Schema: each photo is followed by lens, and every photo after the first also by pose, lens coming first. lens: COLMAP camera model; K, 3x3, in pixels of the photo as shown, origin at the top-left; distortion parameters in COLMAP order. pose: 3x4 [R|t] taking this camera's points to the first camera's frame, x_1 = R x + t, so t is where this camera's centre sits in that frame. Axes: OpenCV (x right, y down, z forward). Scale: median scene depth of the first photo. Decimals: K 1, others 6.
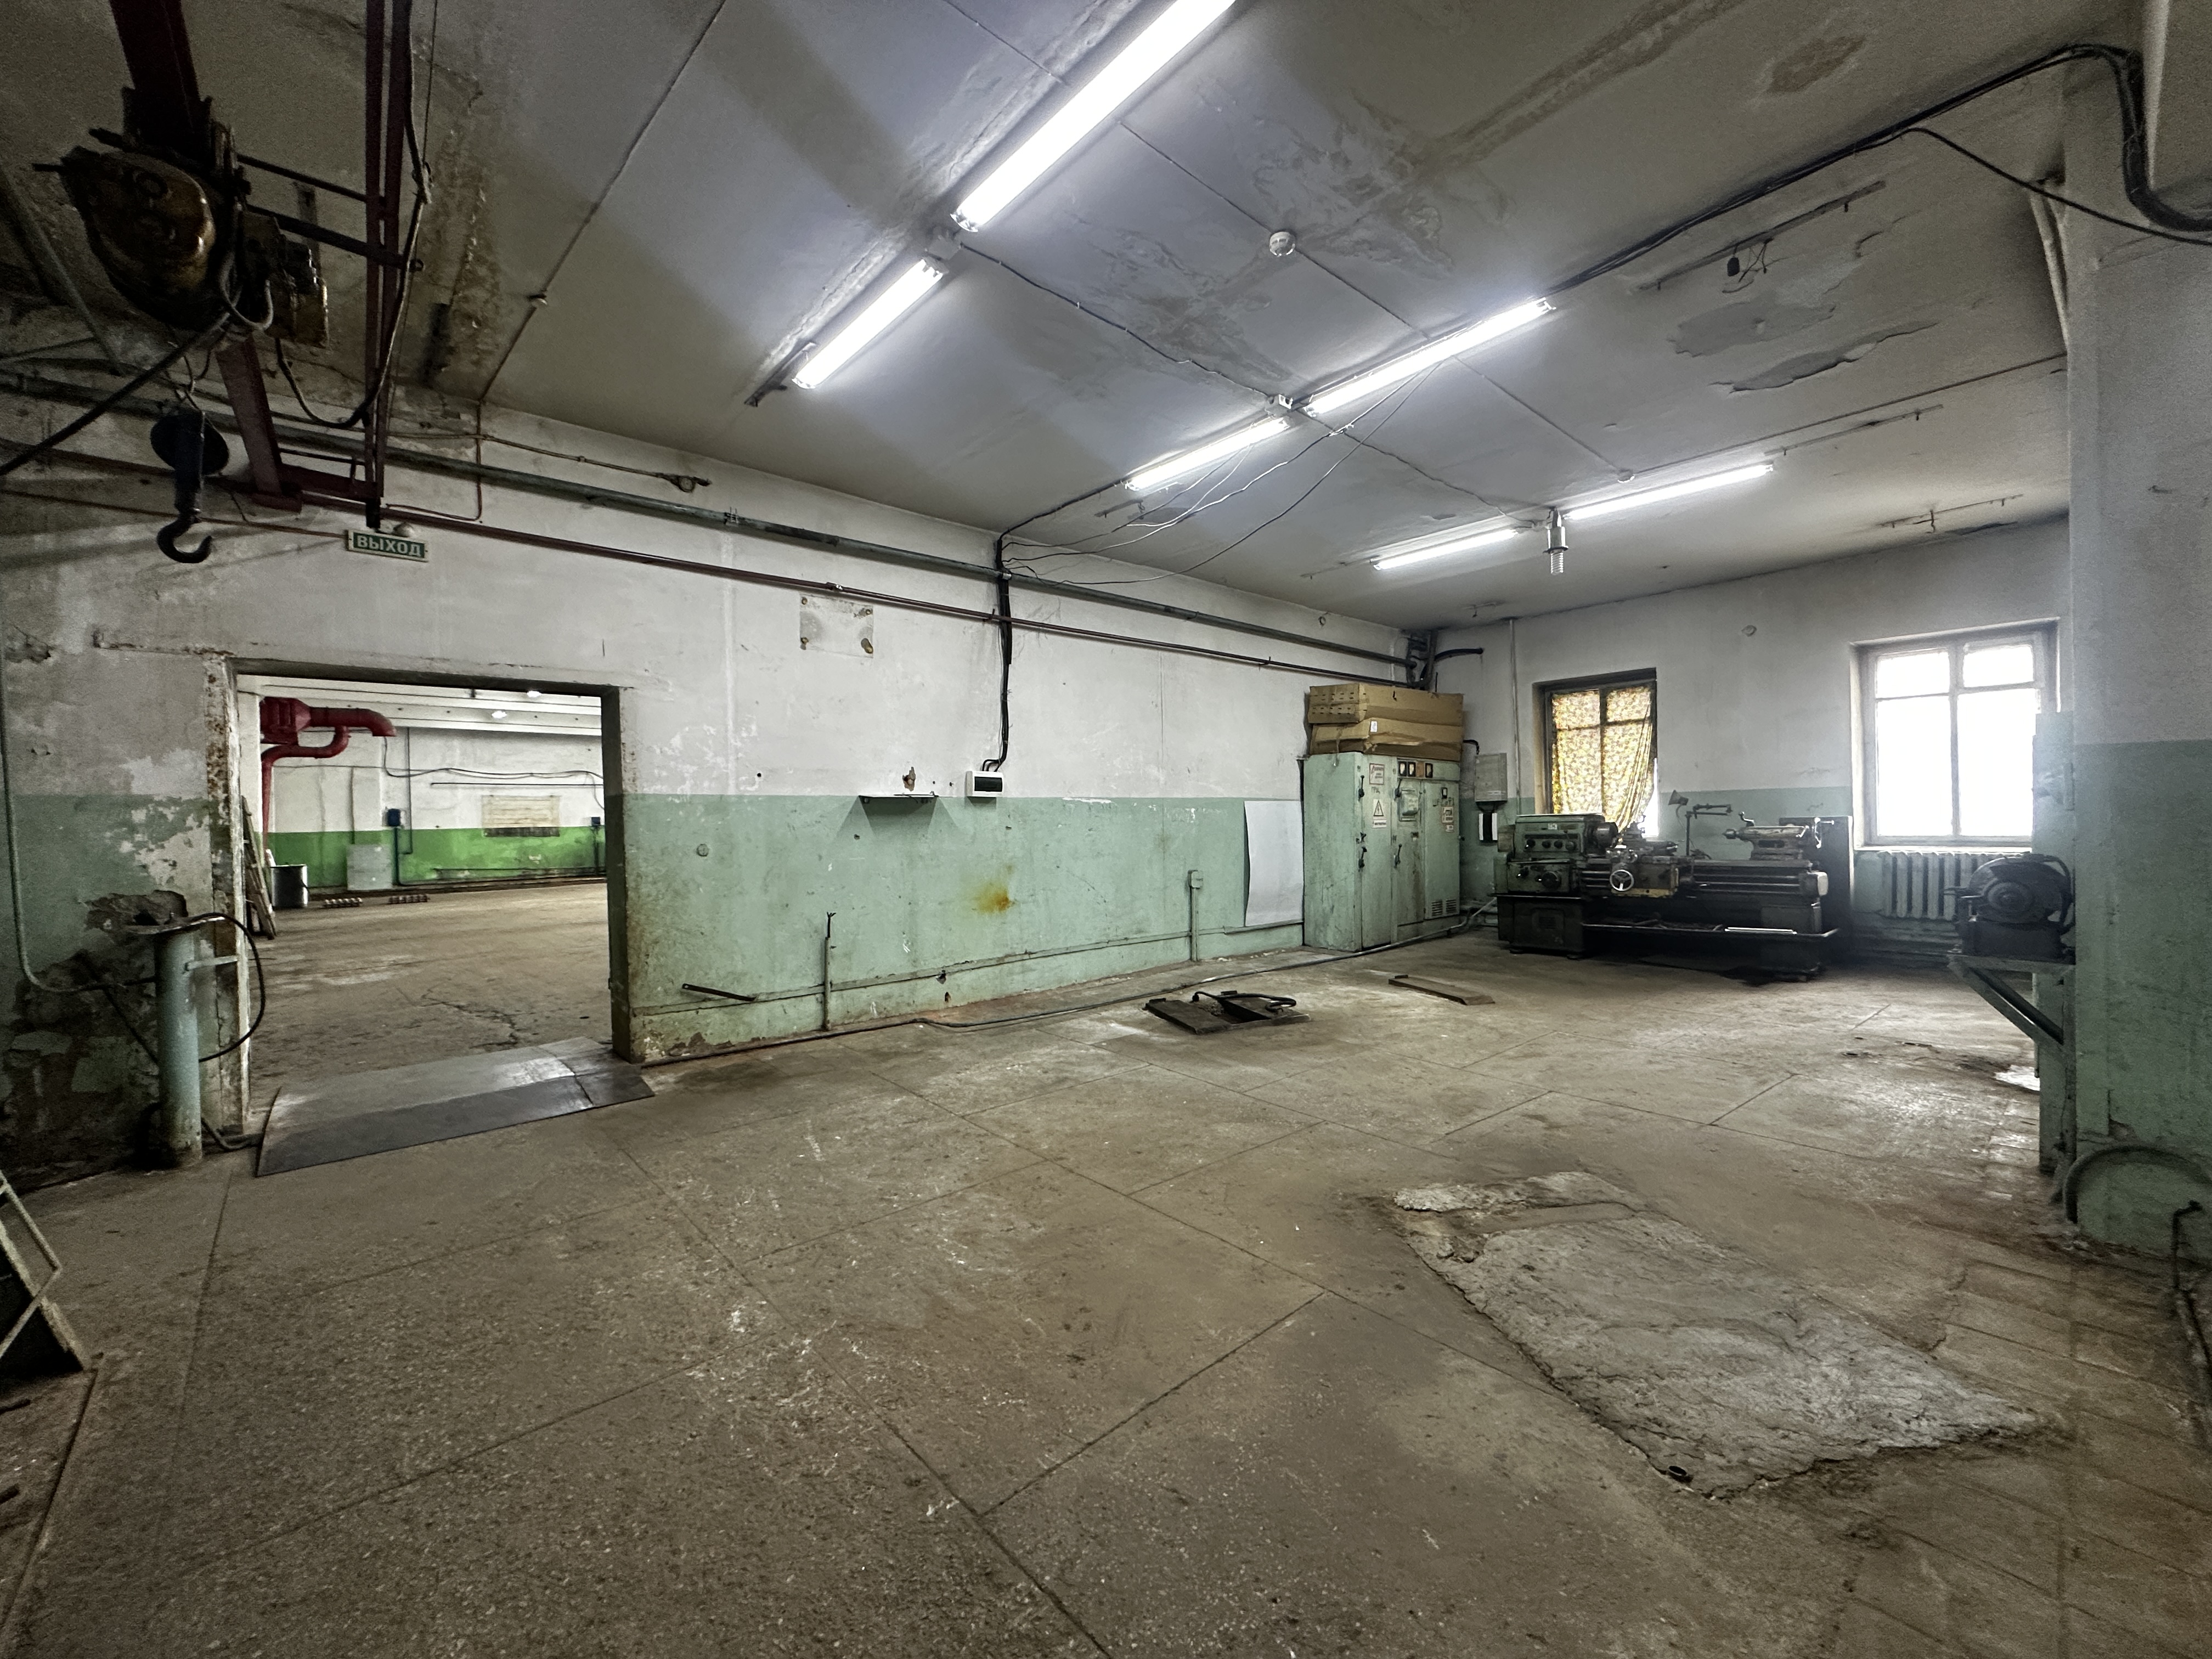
lens RADIAL K [[883.8, 0, 1102.3], [0, 883.8, 829.4], [0, 0, 1]] dist [-0.003151, -0.000599]
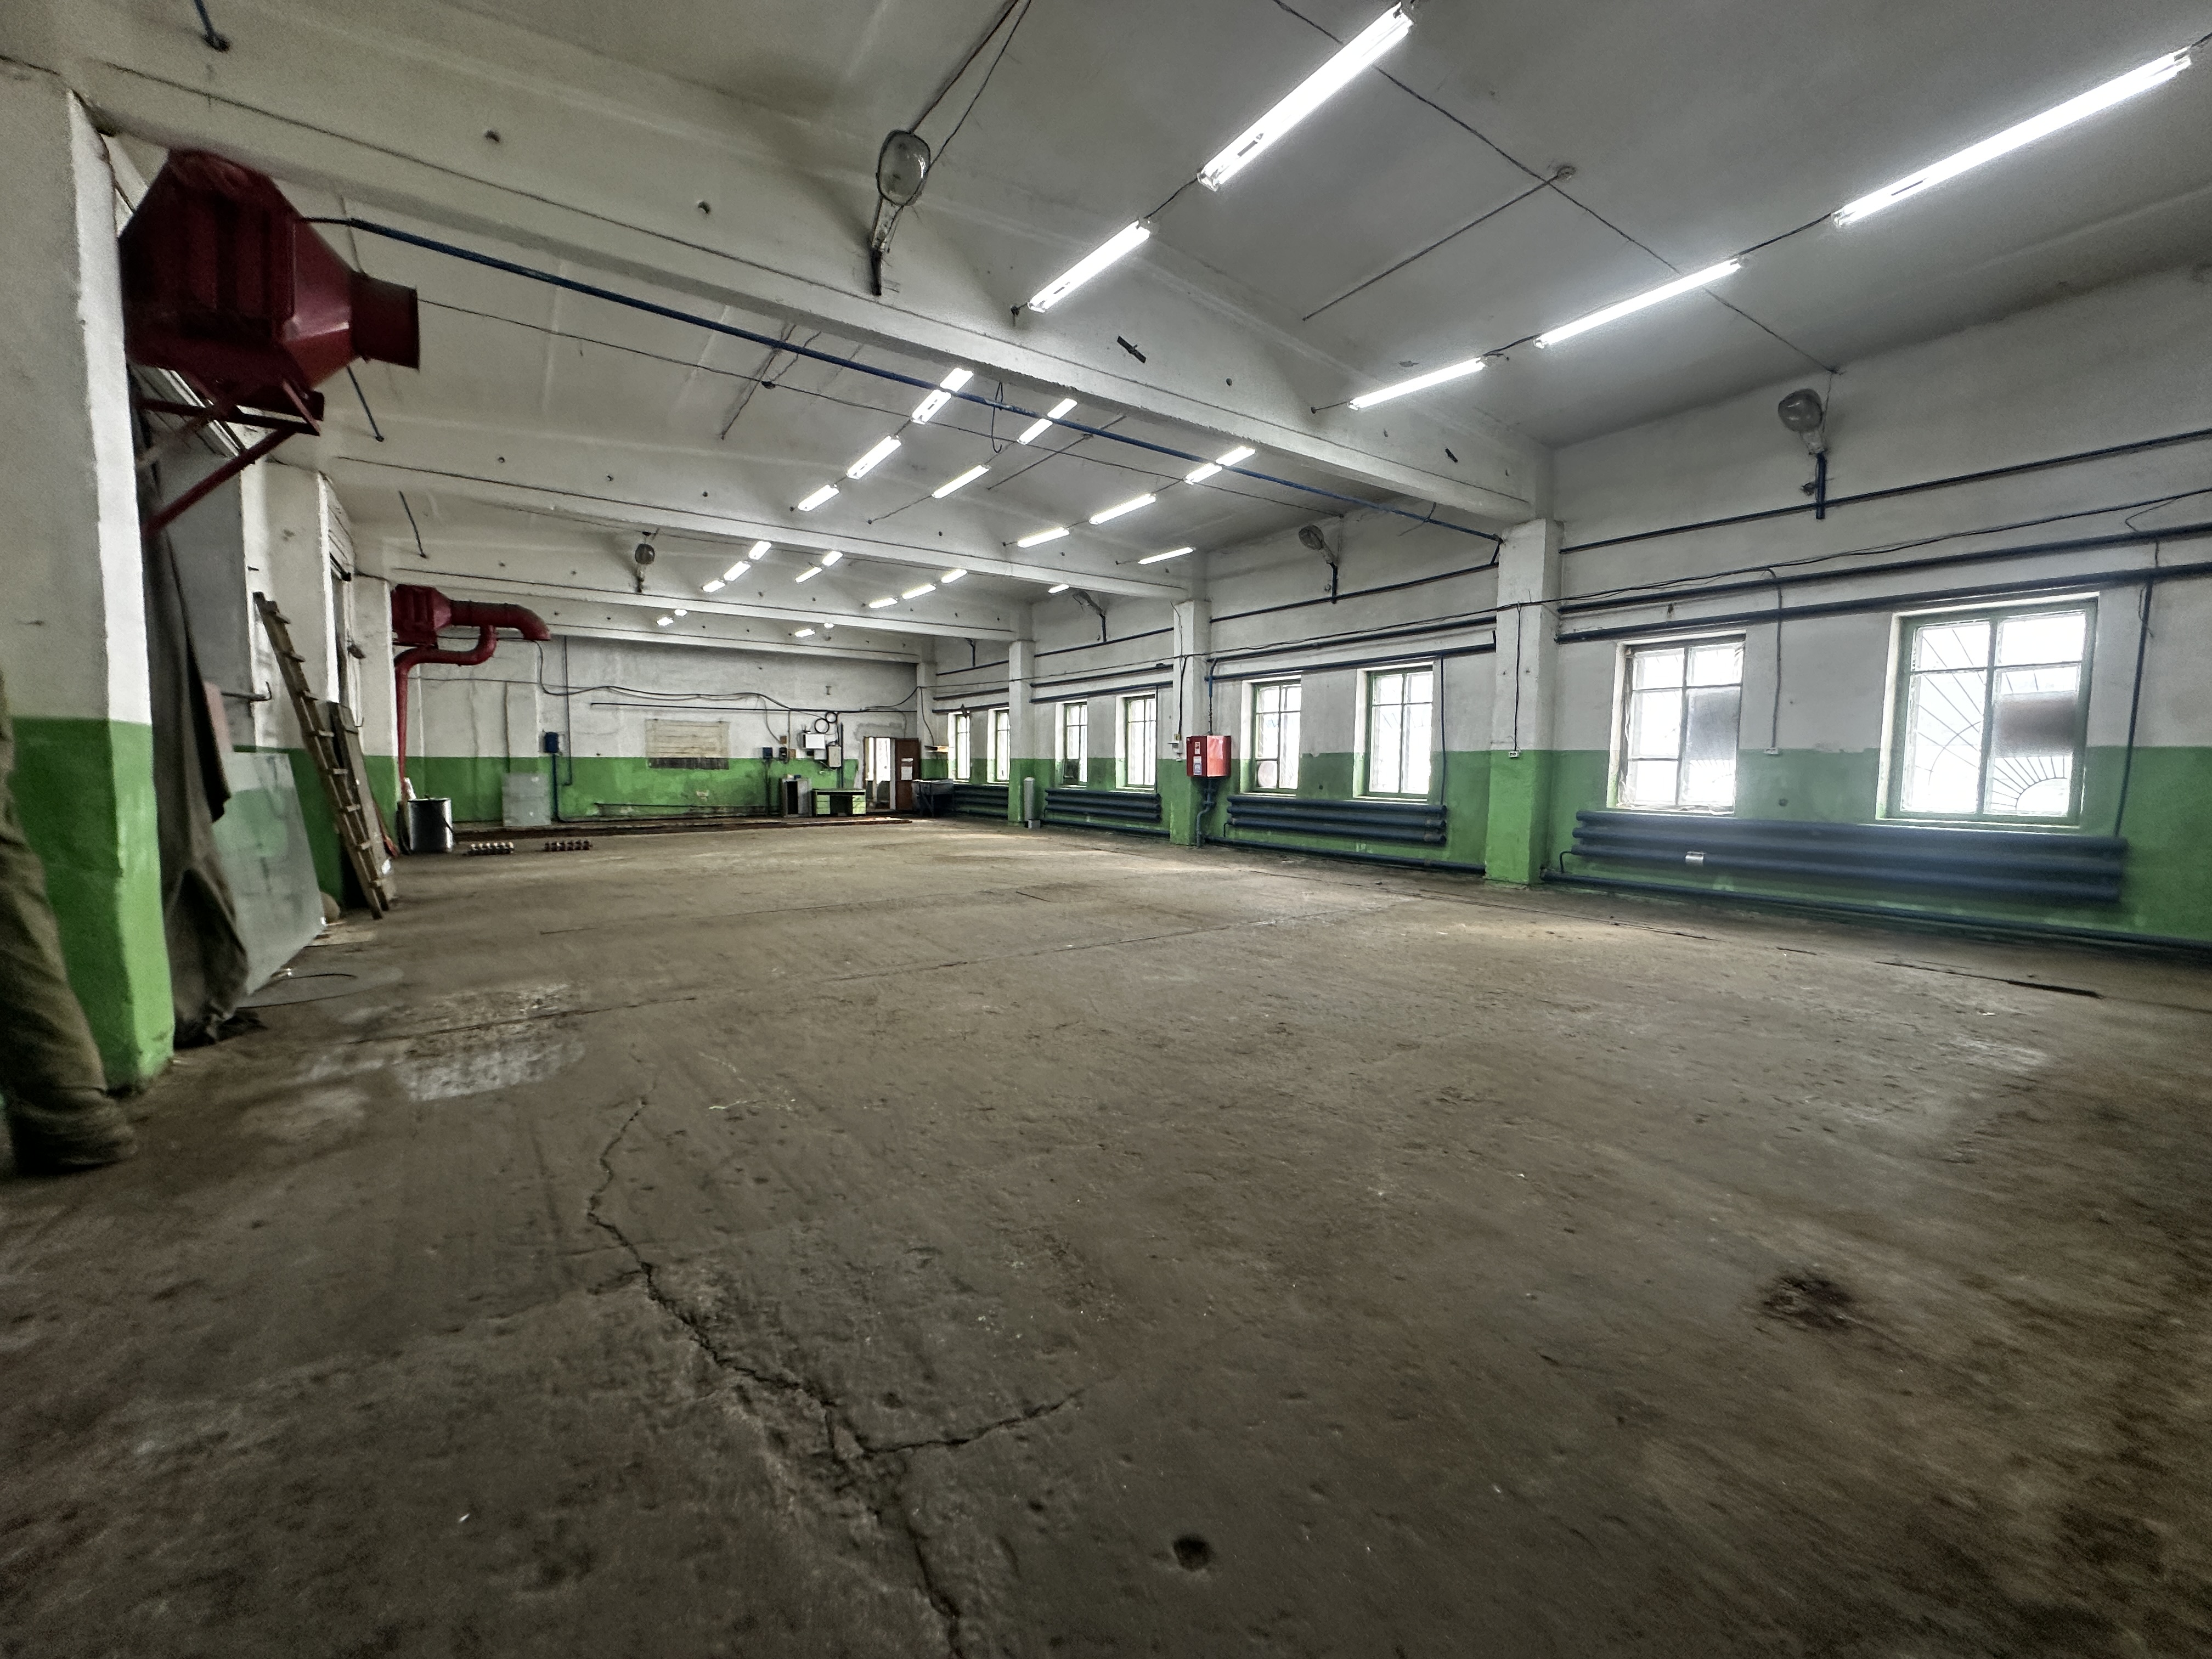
lens RADIAL K [[883.8, 0, 1105.9], [0, 883.8, 827.0], [0, 0, 1]] dist [-0.003151, -0.000599]
pose [[0.992165, 0.036894, -0.119360, -0.146070], [-0.029234, 0.997437, 0.065301, -0.002876], [0.121463, -0.061300, 0.990701, 0.188454]]
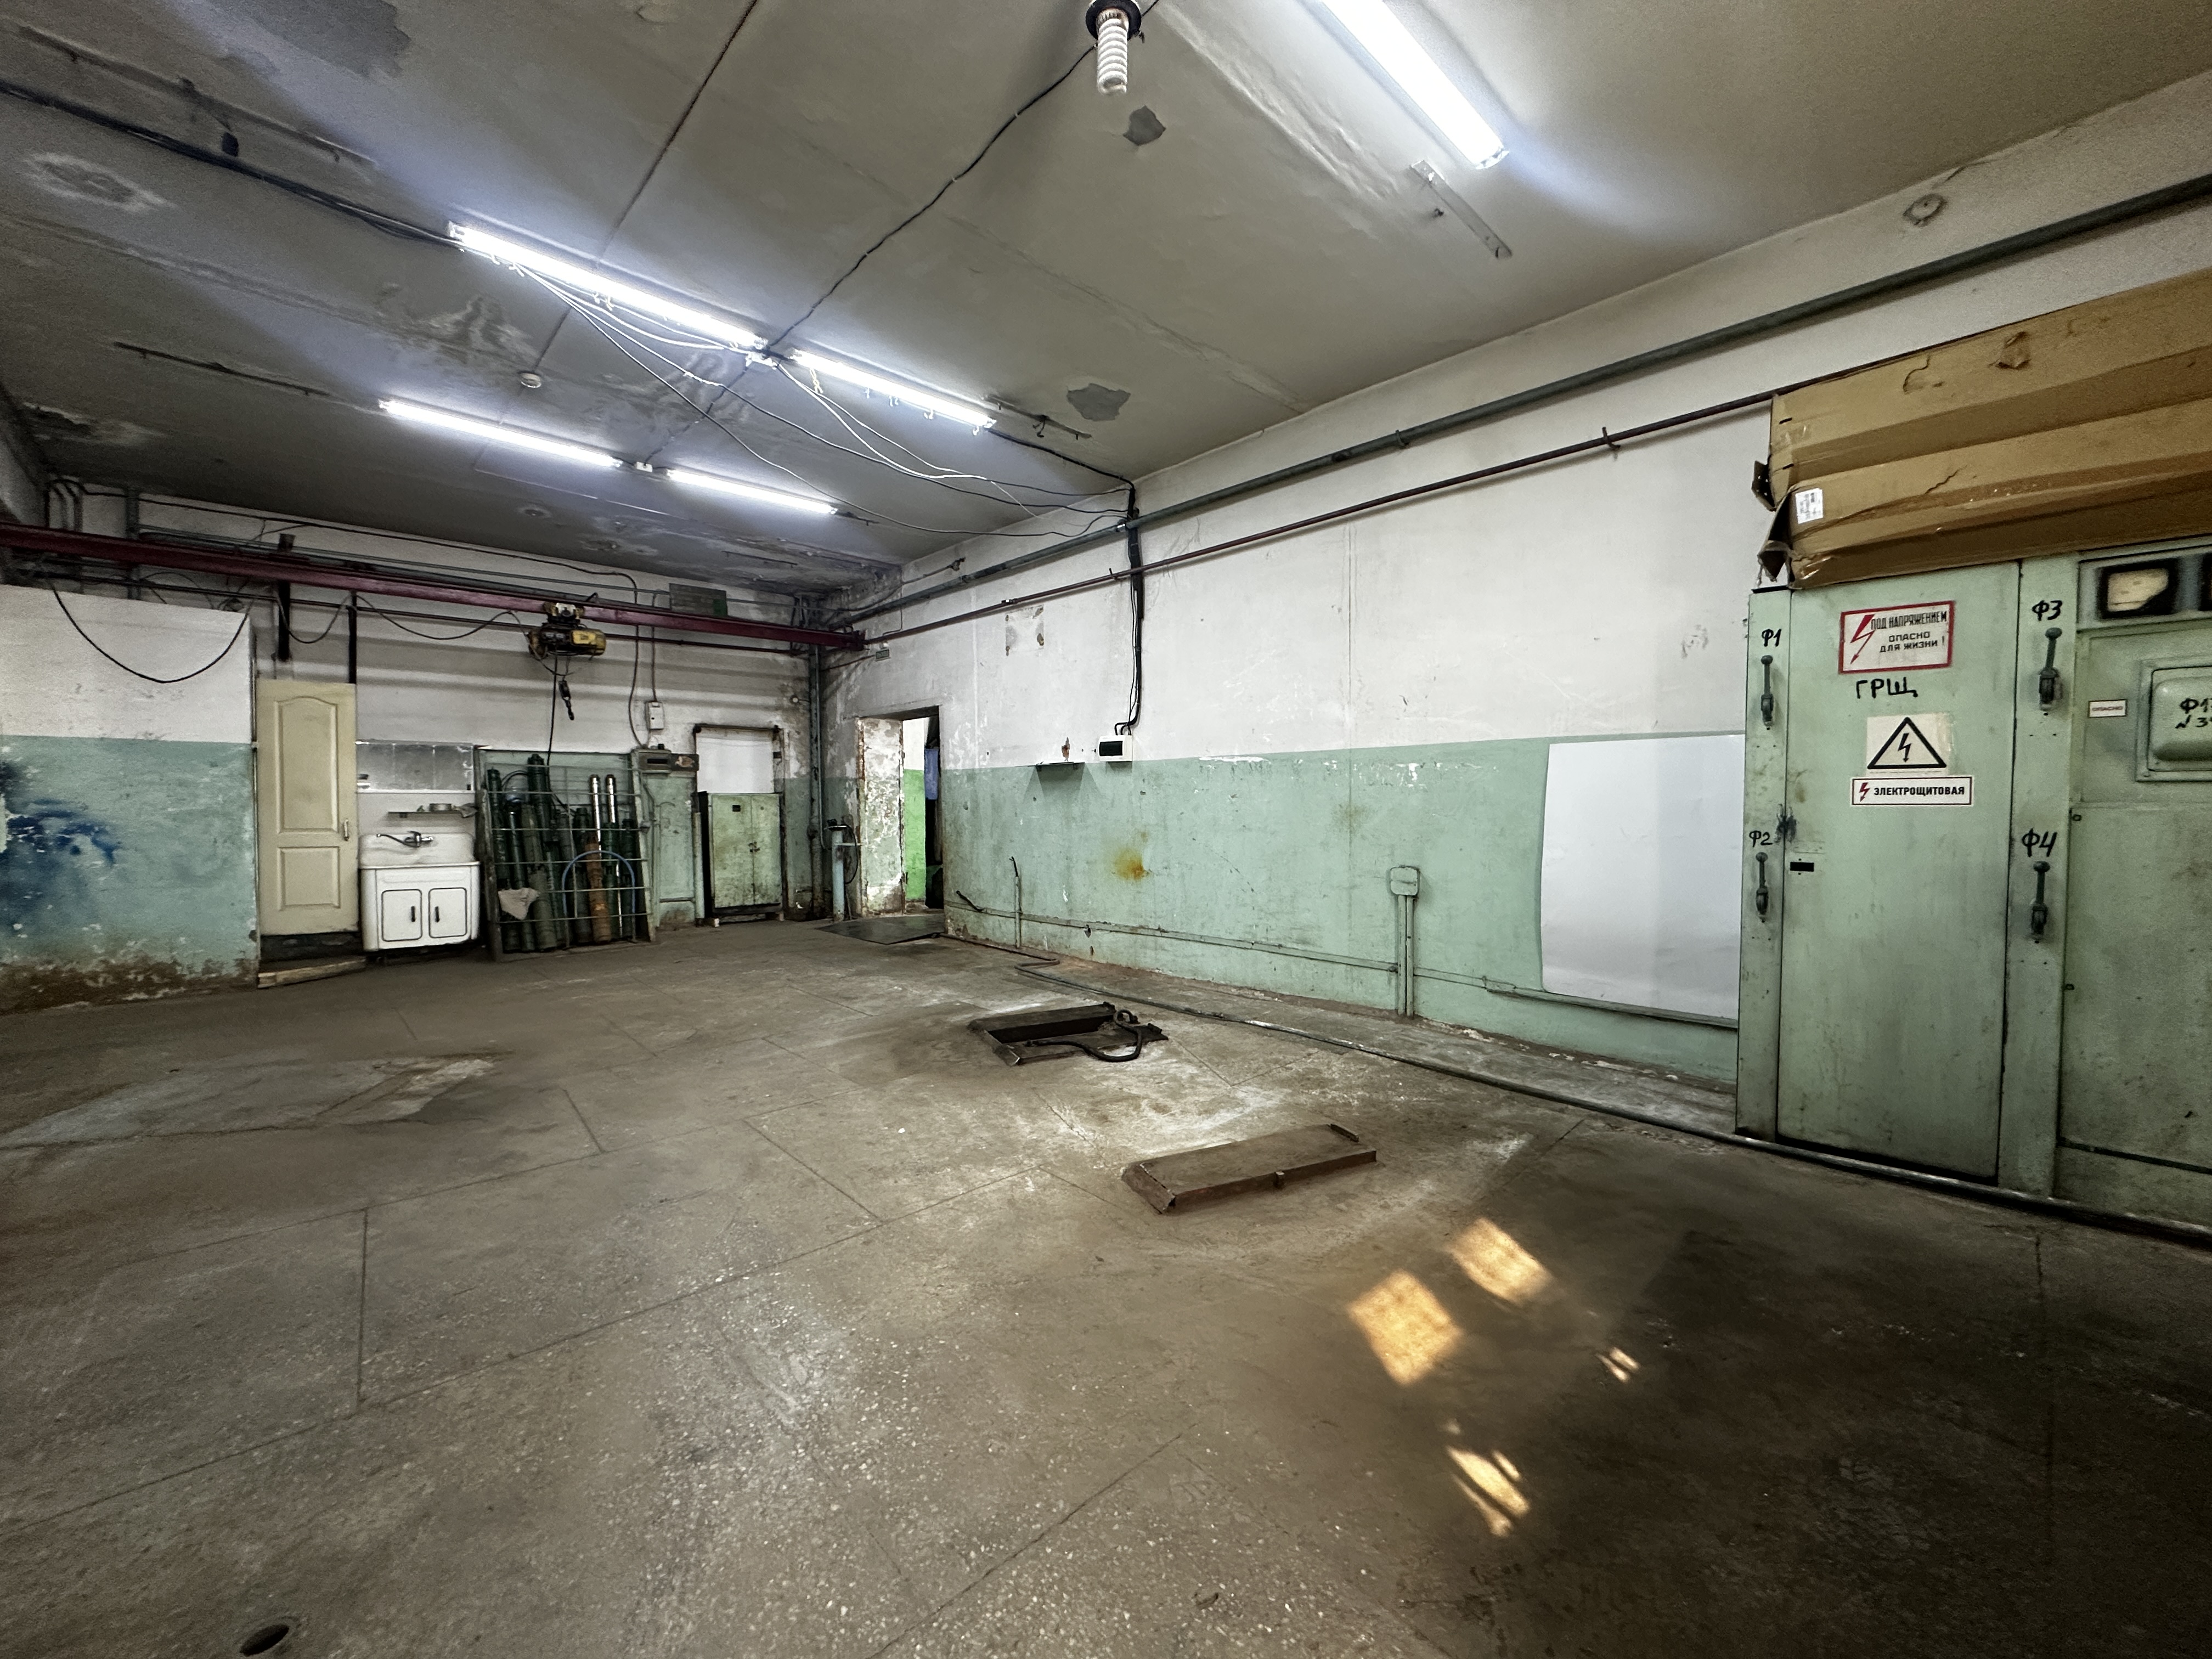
lens RADIAL K [[883.8, 0, 1115.1], [0, 883.8, 828.2], [0, 0, 1]] dist [-0.003151, -0.000599]
pose [[0.040526, 0.049907, -0.997931, 1.103749], [-0.002694, 0.998754, 0.049838, -0.014169], [0.999175, 0.000669, 0.040610, 1.230072]]
